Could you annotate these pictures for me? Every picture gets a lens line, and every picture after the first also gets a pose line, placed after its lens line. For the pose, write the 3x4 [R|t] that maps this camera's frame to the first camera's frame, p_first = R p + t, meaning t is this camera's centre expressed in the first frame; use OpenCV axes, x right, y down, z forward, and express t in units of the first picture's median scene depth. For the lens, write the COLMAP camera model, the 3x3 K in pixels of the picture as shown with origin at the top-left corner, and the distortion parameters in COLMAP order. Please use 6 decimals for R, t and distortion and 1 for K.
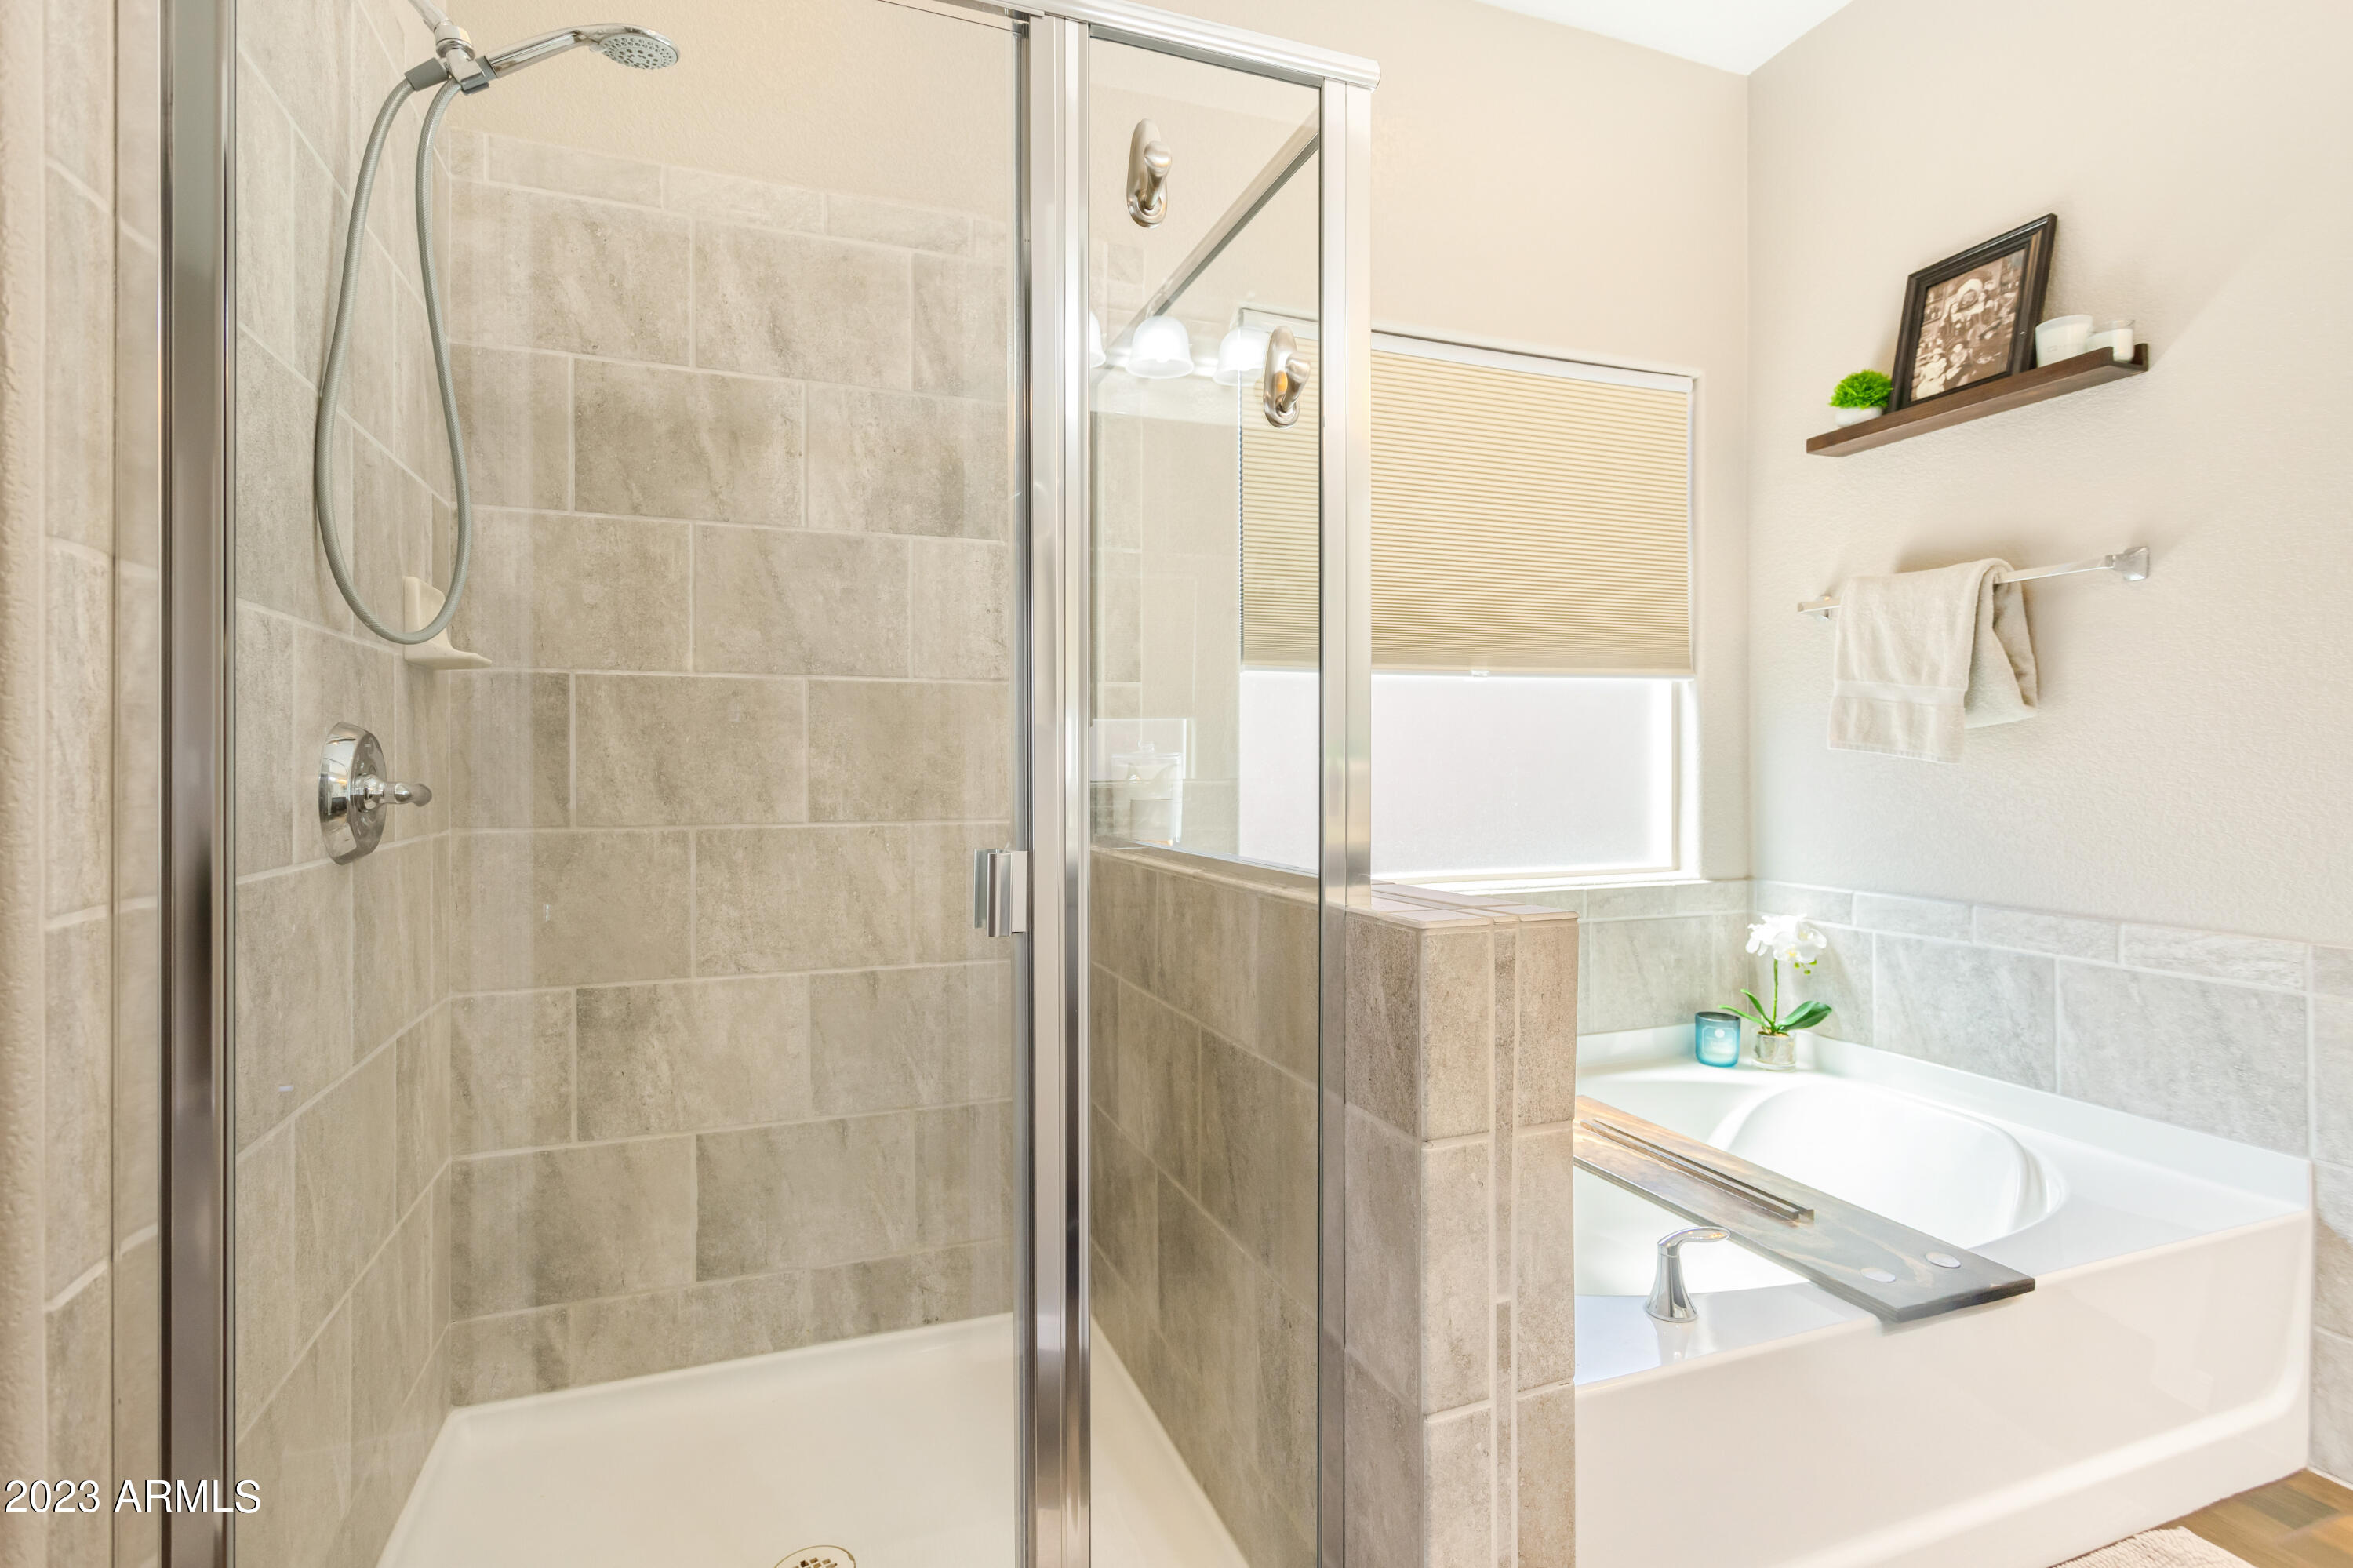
lens RADIAL K [[1127.7, 0, 1172.3], [0, 1127.7, 767.8], [0, 0, 1]] dist [0.001430, -0.001253]
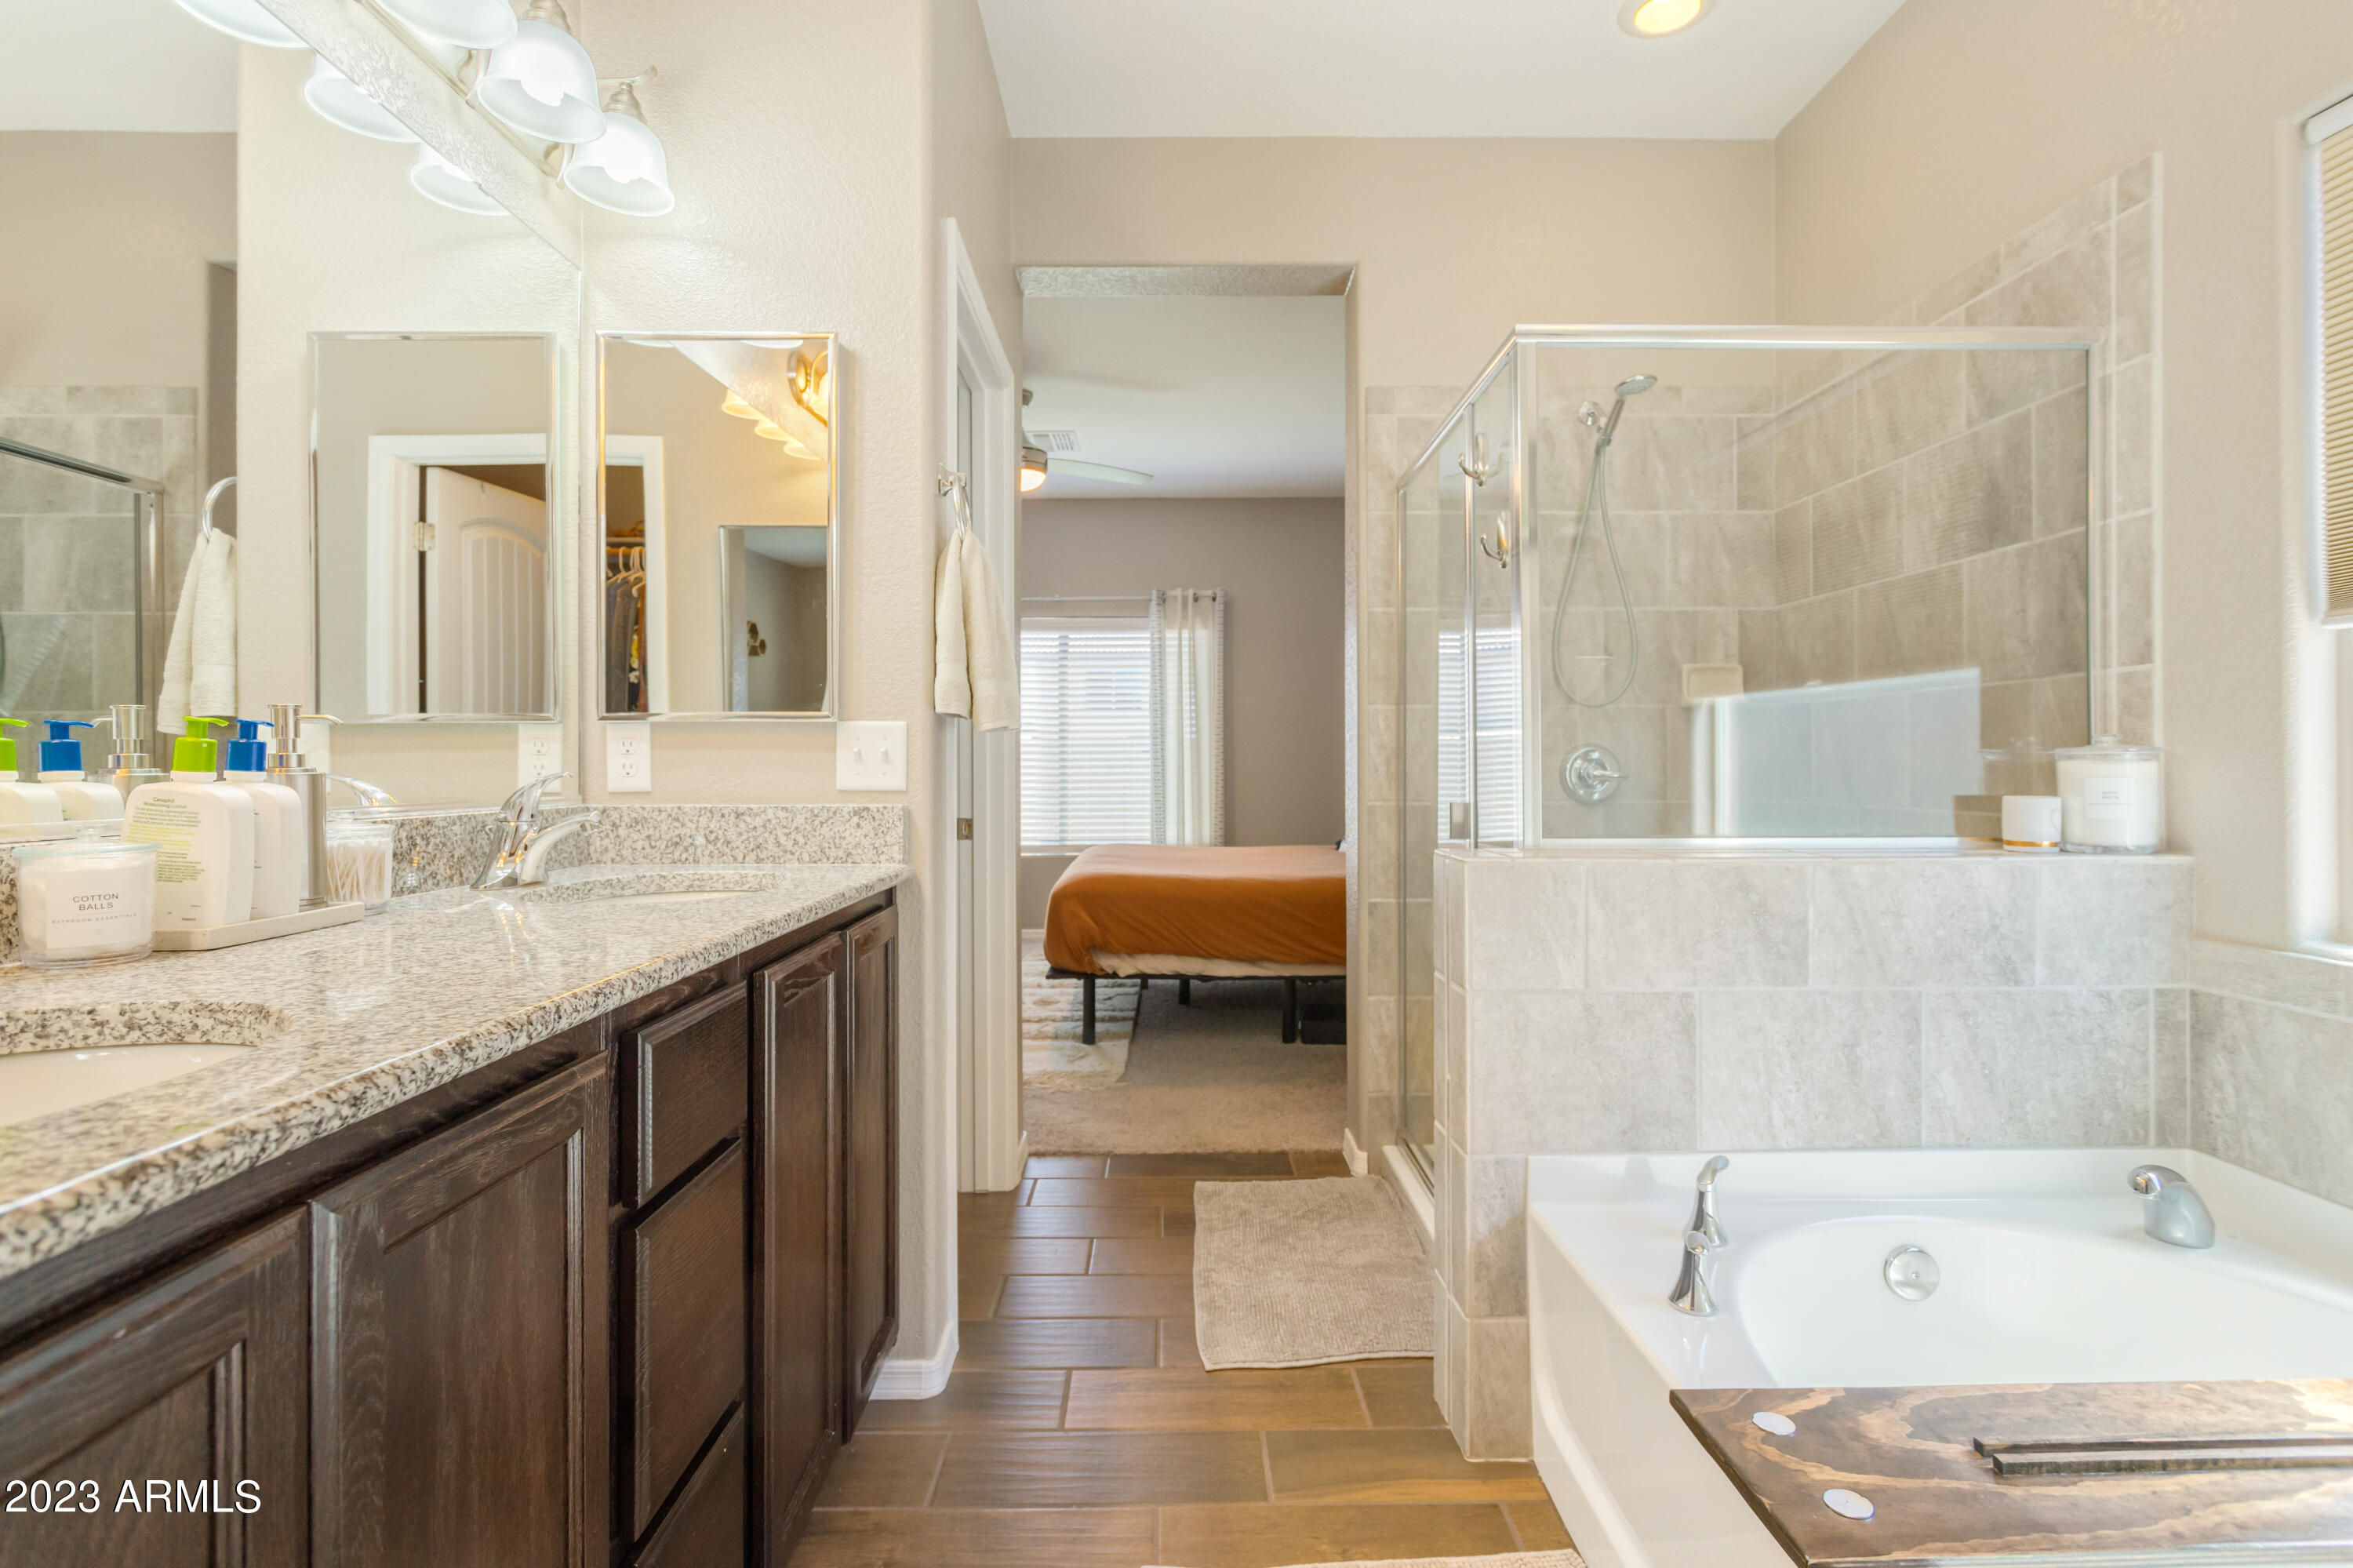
lens RADIAL K [[1127.7, 0, 1178.0], [0, 1127.7, 770.7], [0, 0, 1]] dist [0.001430, -0.001253]
pose [[-0.349907, 0.008594, -0.936745, 1.058308], [0.000190, 0.999959, 0.009102, -0.003328], [0.936784, 0.003007, -0.349895, 0.629720]]
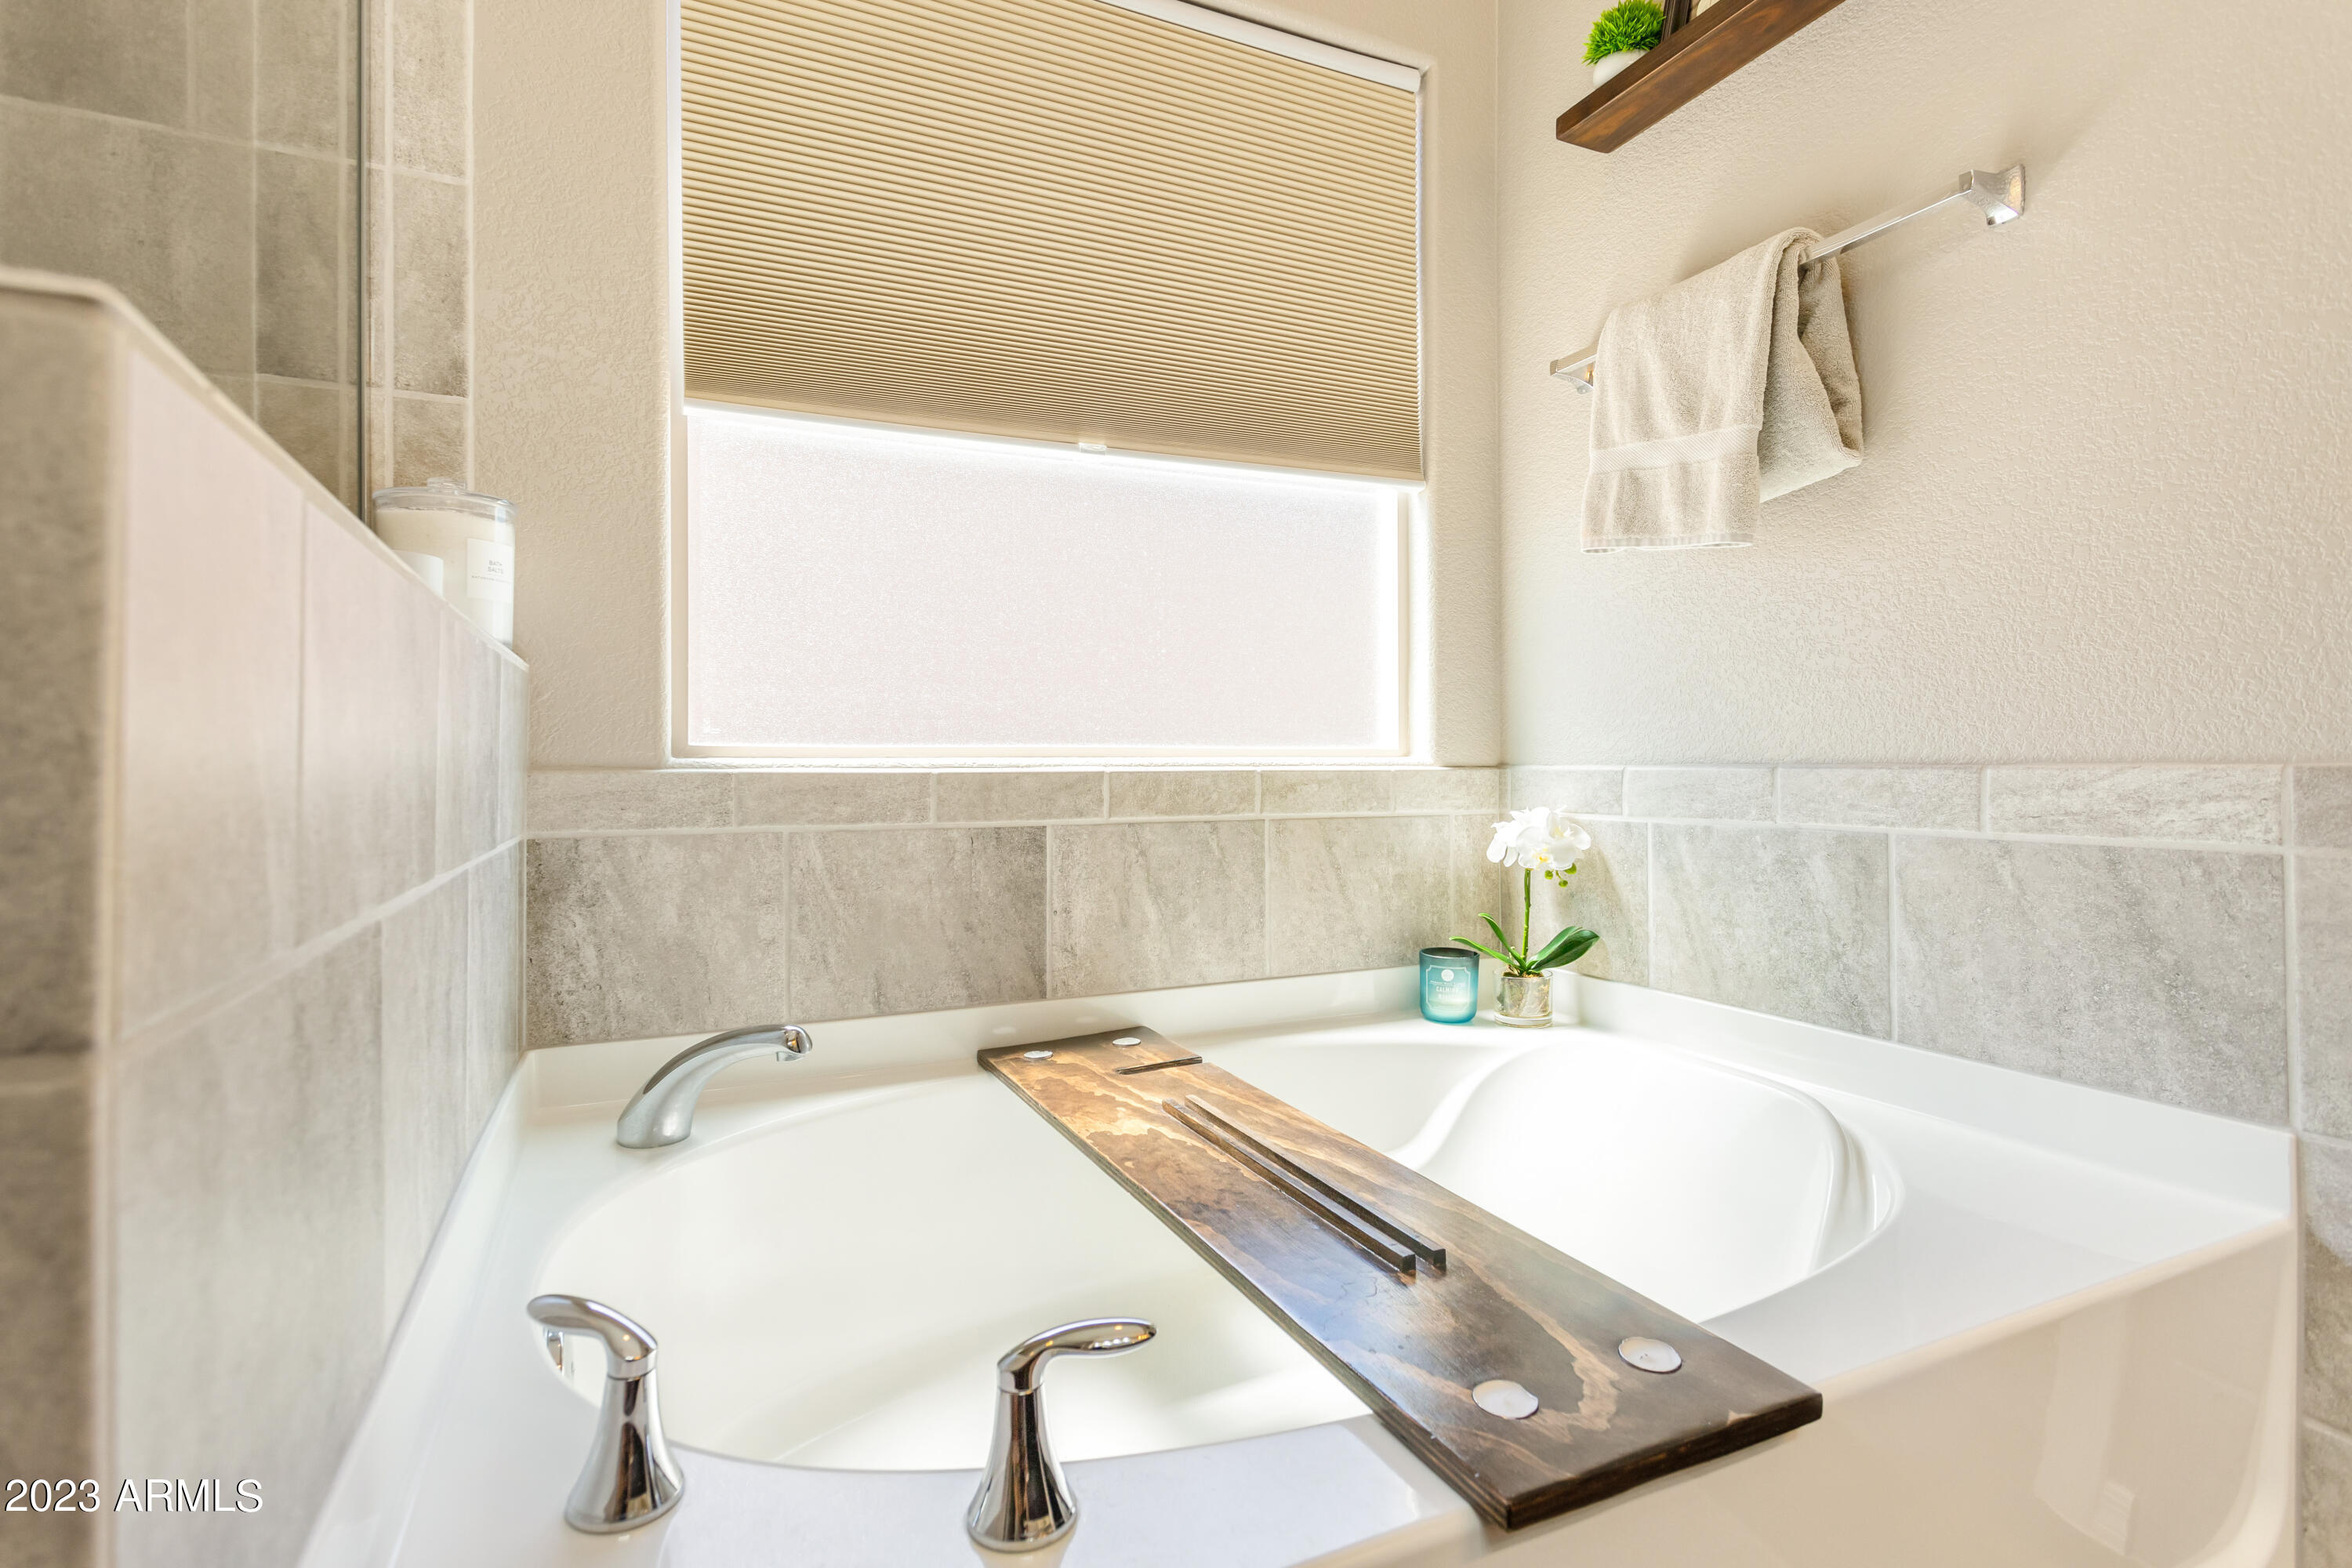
lens RADIAL K [[1127.2, 0, 1169.4], [0, 1127.2, 765.1], [0, 0, 1]] dist [0.001430, -0.001253]
pose [[0.997151, -0.001030, 0.075426, 0.314249], [0.001381, 0.999988, -0.004598, 0.130132], [-0.075420, 0.004689, 0.997141, 0.376656]]
